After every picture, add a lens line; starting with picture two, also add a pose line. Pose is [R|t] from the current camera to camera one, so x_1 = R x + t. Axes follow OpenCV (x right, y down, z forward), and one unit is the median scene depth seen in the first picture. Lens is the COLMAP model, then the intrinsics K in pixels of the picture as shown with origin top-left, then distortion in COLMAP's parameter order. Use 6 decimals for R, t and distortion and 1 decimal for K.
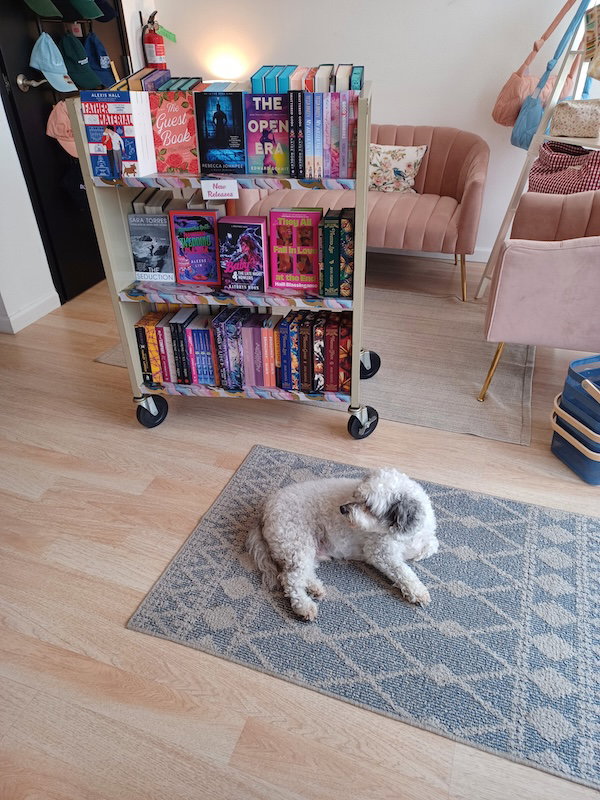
lens RADIAL K [[577.9, 0, 300.0], [0, 577.9, 400.0], [0, 0, 1]] dist [0.089099, -0.119099]
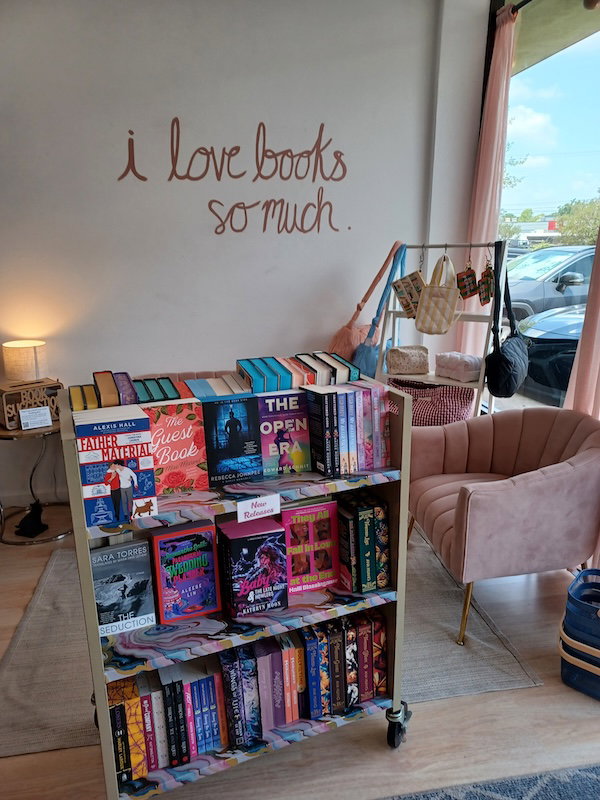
lens RADIAL K [[577.9, 0, 300.0], [0, 577.9, 400.0], [0, 0, 1]] dist [0.089099, -0.119099]
pose [[0.864223, -0.121189, 0.488295, -0.418287], [0.269401, 0.931156, -0.245706, -0.254712], [-0.424902, 0.343892, 0.837375, 0.213014]]
